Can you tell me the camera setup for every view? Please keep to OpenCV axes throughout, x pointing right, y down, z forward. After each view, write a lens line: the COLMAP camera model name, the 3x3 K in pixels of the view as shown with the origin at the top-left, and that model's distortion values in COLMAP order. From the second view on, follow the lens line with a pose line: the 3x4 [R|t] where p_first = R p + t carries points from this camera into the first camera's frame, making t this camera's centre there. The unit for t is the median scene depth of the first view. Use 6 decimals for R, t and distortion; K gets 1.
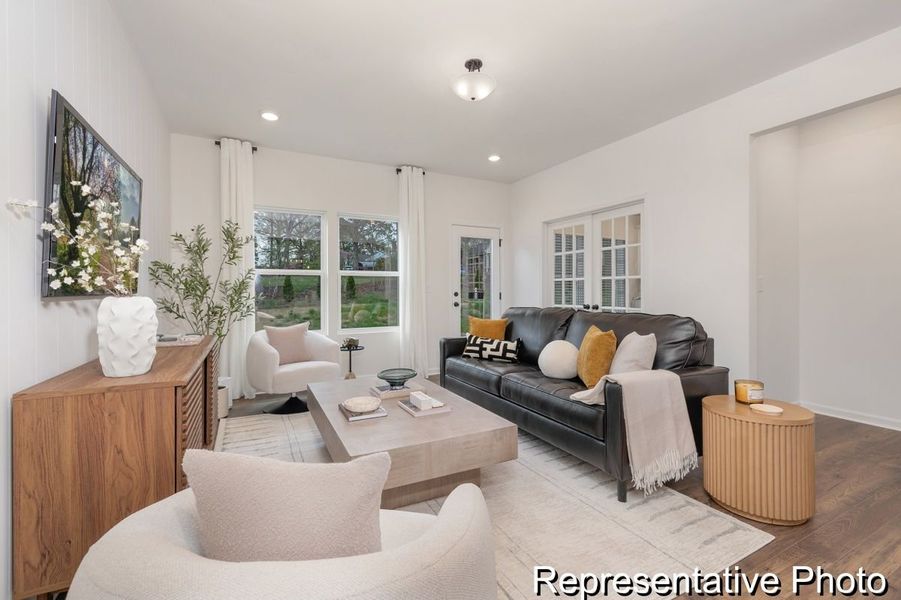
lens RADIAL K [[386.8, 0, 451.3], [0, 386.8, 290.6], [0, 0, 1]] dist [-0.000260, 0.000156]
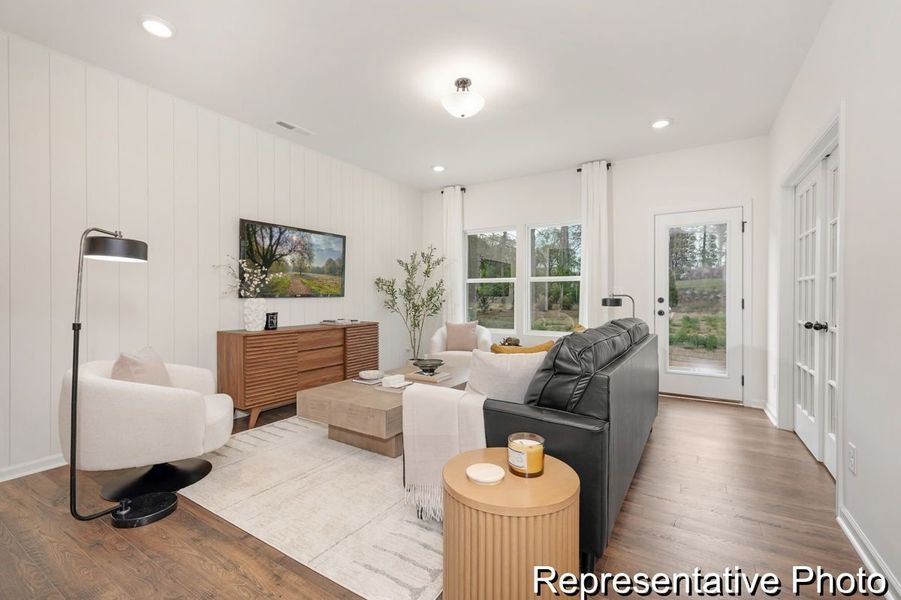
lens RADIAL K [[386.8, 0, 451.3], [0, 386.8, 290.6], [0, 0, 1]] dist [-0.000260, 0.000156]
pose [[0.503132, -0.009478, -0.864158, 0.729051], [-0.002094, 0.999924, -0.012187, 0.000220], [0.864207, 0.007941, 0.503074, 0.325192]]
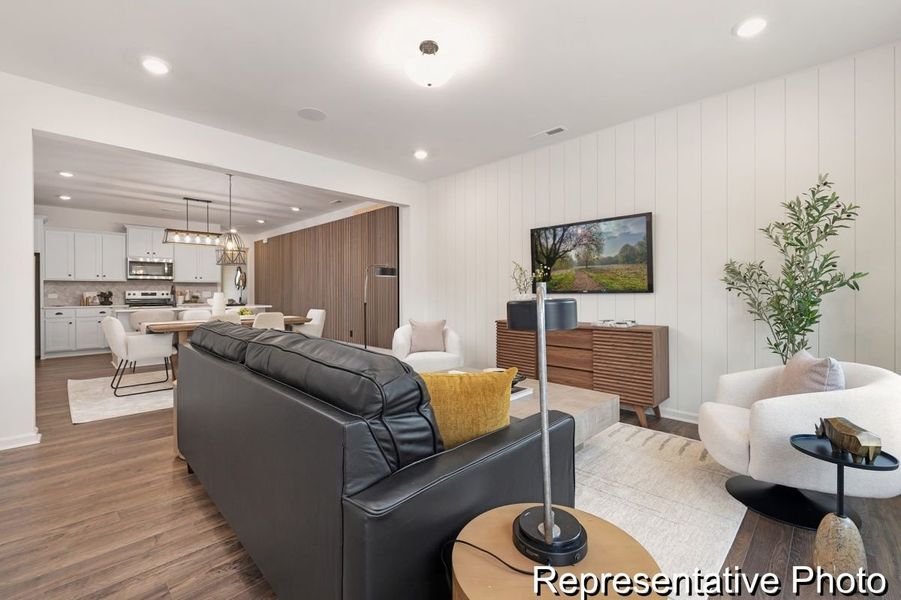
lens RADIAL K [[386.8, 0, 451.3], [0, 386.8, 290.6], [0, 0, 1]] dist [-0.000260, 0.000156]
pose [[-0.944401, 0.006449, -0.328733, 0.251321], [0.007835, 0.999965, -0.002892, 0.003376], [0.328703, -0.005307, -0.944419, 1.388511]]
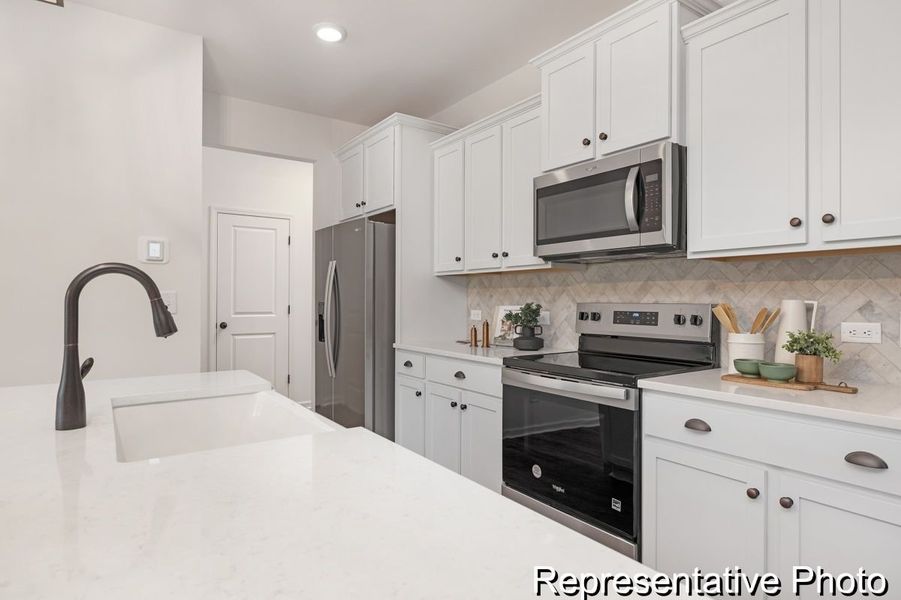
lens RADIAL K [[509.1, 0, 448.3], [0, 509.1, 305.7], [0, 0, 1]] dist [-0.001281, -0.000406]
pose [[-0.129289, -0.005212, 0.991593, 0.490203], [-0.003418, 0.999983, 0.004810, -0.013930], [-0.991601, -0.002768, -0.129304, -0.760400]]
